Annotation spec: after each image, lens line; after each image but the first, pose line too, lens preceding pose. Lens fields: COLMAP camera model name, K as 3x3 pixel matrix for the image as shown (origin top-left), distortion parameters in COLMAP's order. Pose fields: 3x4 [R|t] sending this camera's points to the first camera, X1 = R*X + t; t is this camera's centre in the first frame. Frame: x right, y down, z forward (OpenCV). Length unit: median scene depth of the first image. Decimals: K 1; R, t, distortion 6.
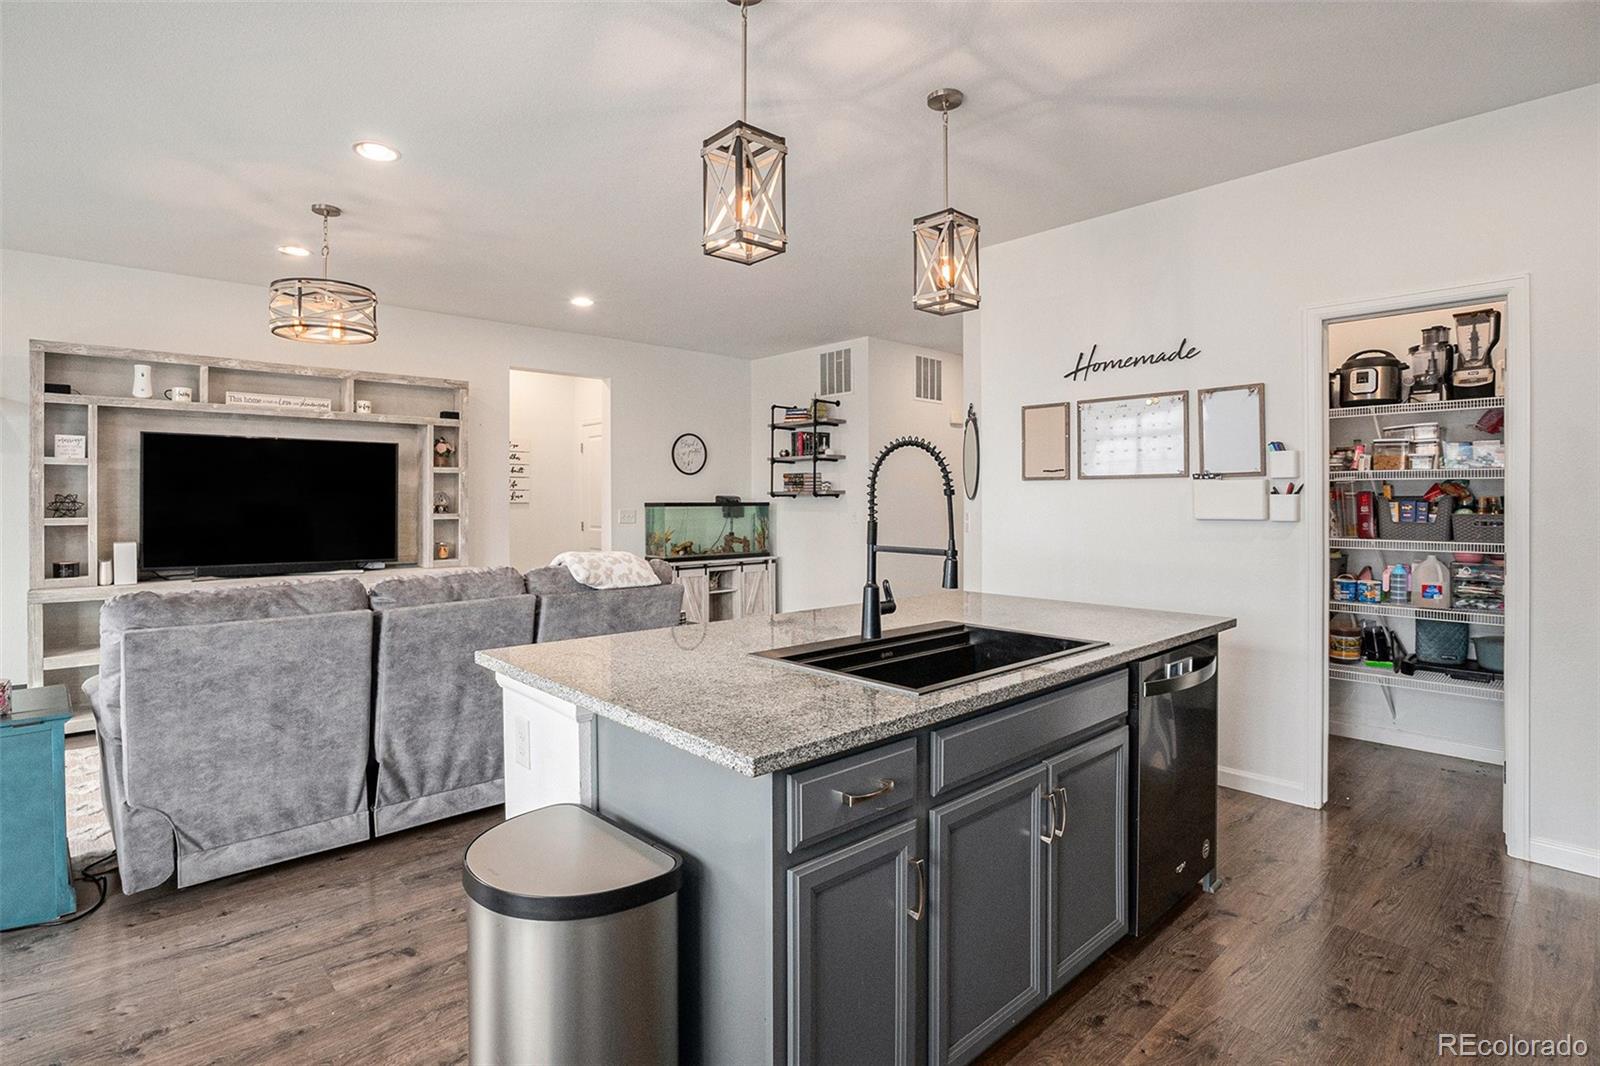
lens RADIAL K [[800.5, 0, 801.2], [0, 800.5, 510.3], [0, 0, 1]] dist [-0.027454, 0.001115]
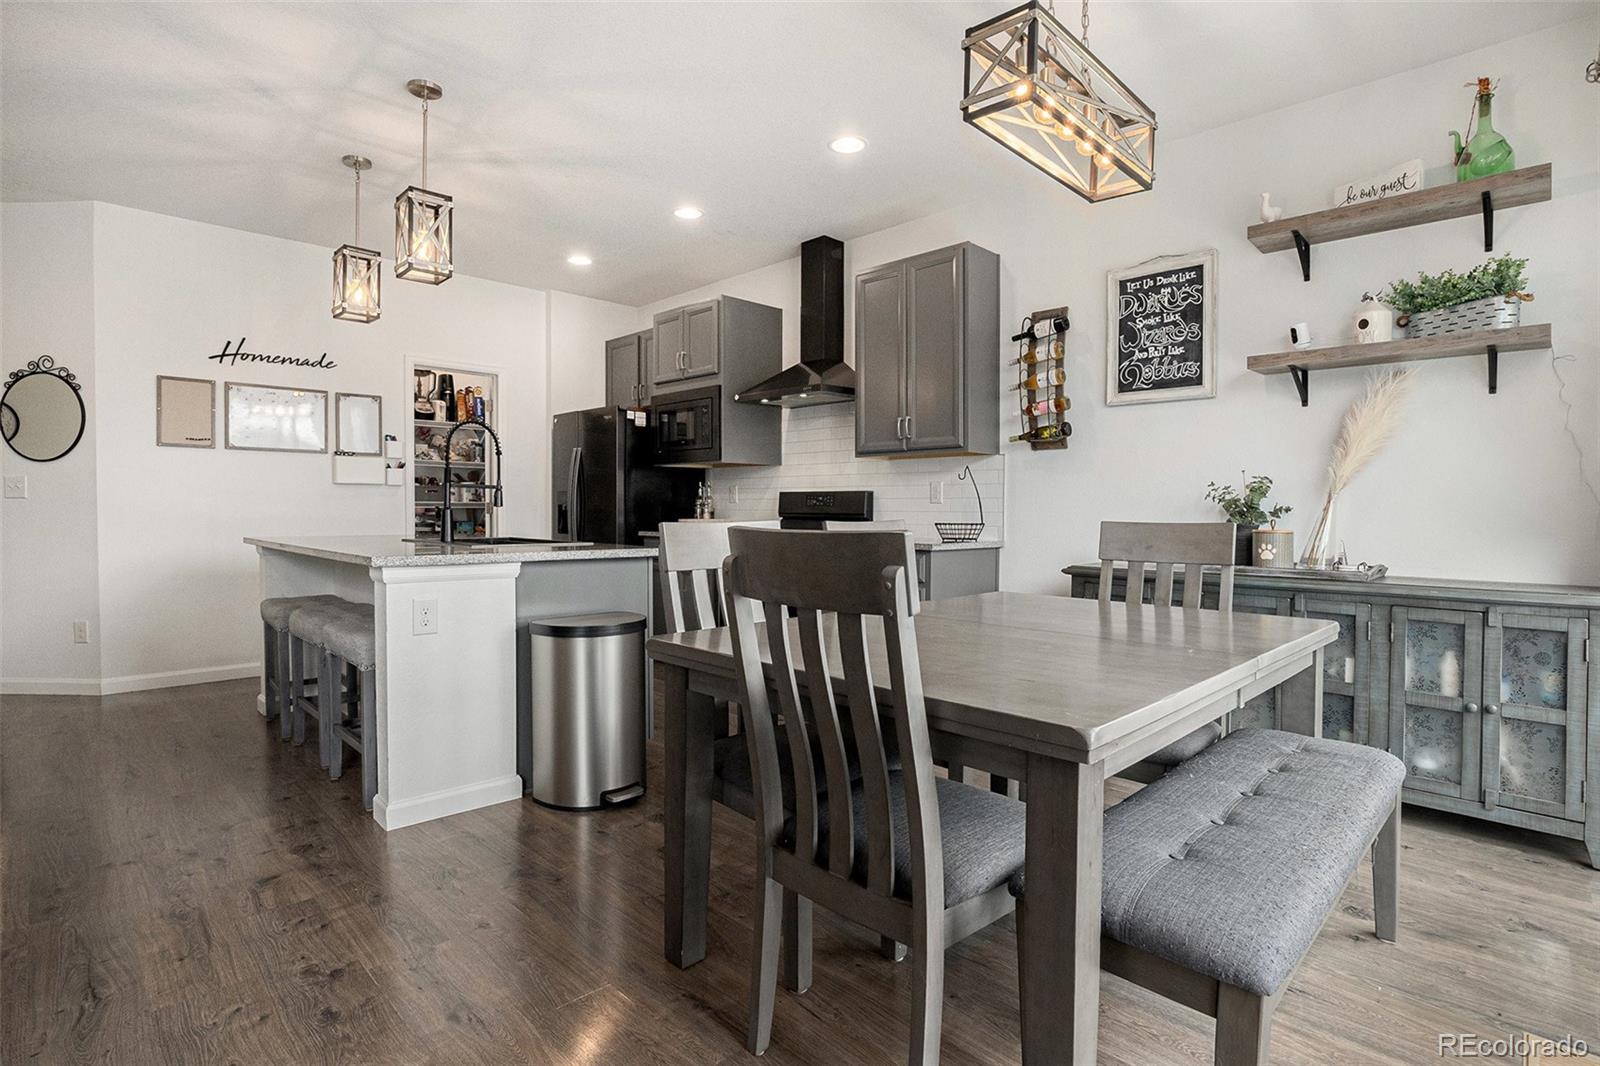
lens RADIAL K [[788.8, 0, 798.3], [0, 788.8, 524.1], [0, 0, 1]] dist [-0.046027, 0.010403]
pose [[-0.049367, -0.018175, 0.998615, -0.841106], [0.005792, 0.999812, 0.018483, 0.056807], [-0.998764, 0.006696, -0.049253, 0.225339]]
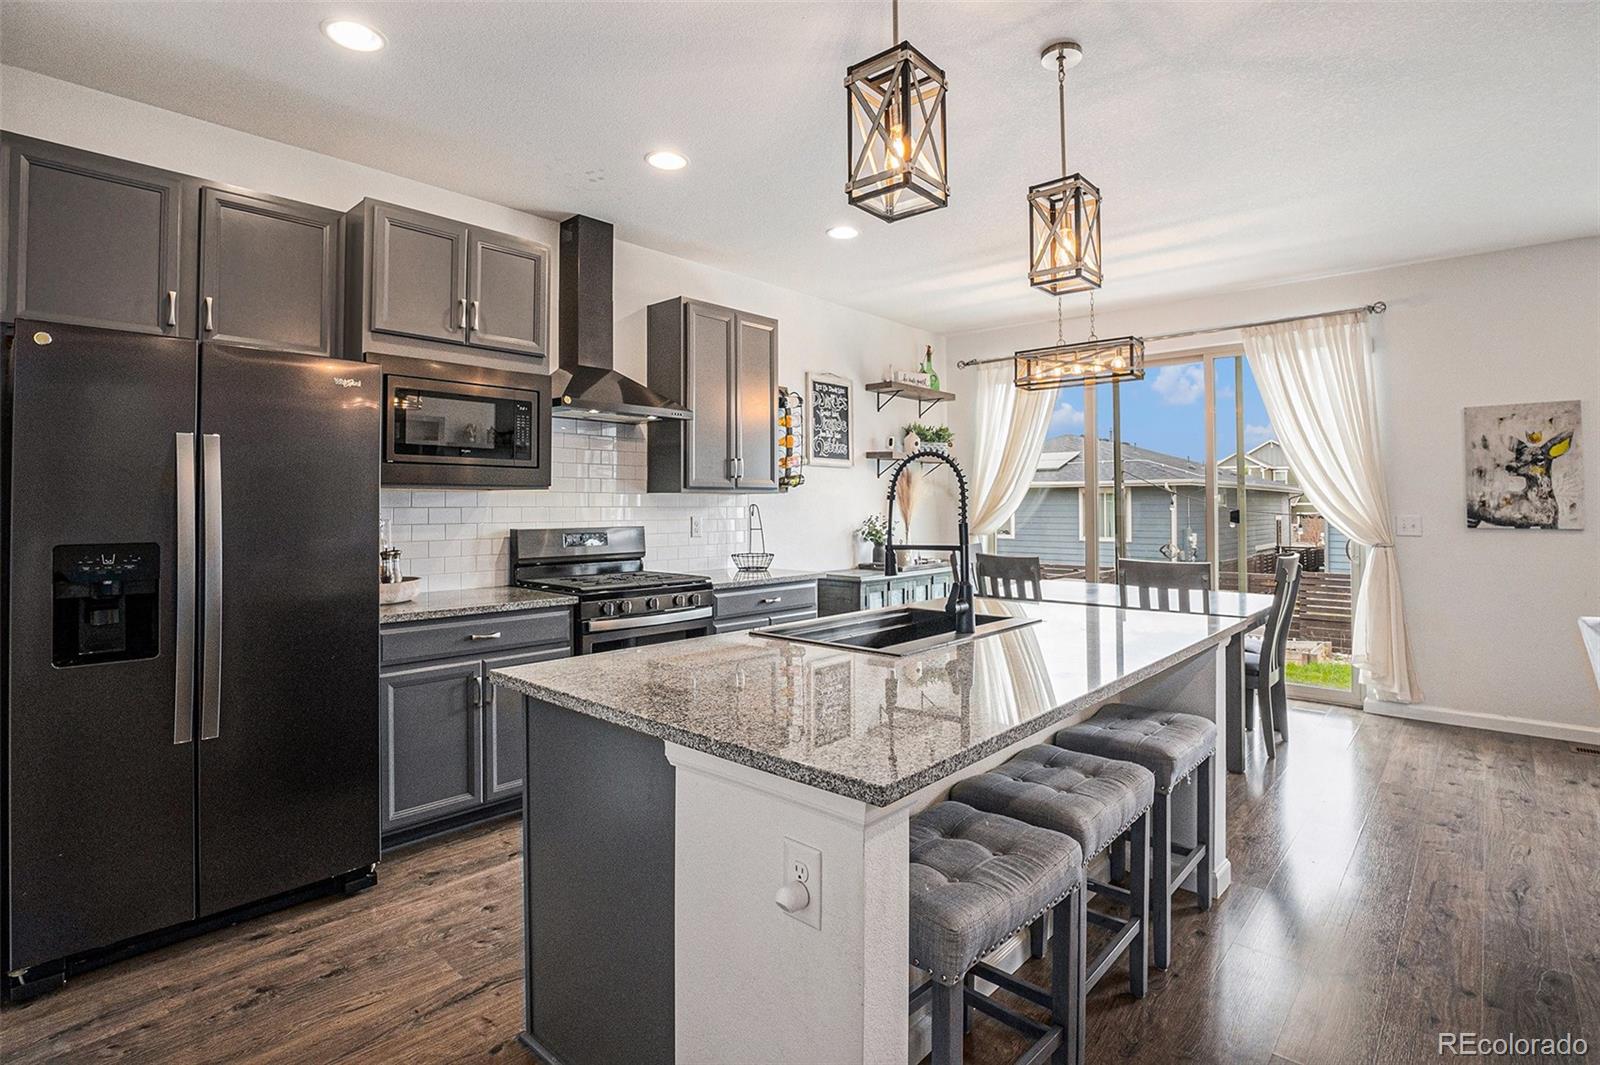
lens RADIAL K [[787.6, 0, 796.7], [0, 787.6, 481.5], [0, 0, 1]] dist [-0.037396, 0.007469]
pose [[-0.994393, -0.004059, -0.105671, 0.236415], [-0.002233, 0.999846, -0.017391, -0.012541], [0.105726, -0.017057, -0.994249, 1.151488]]
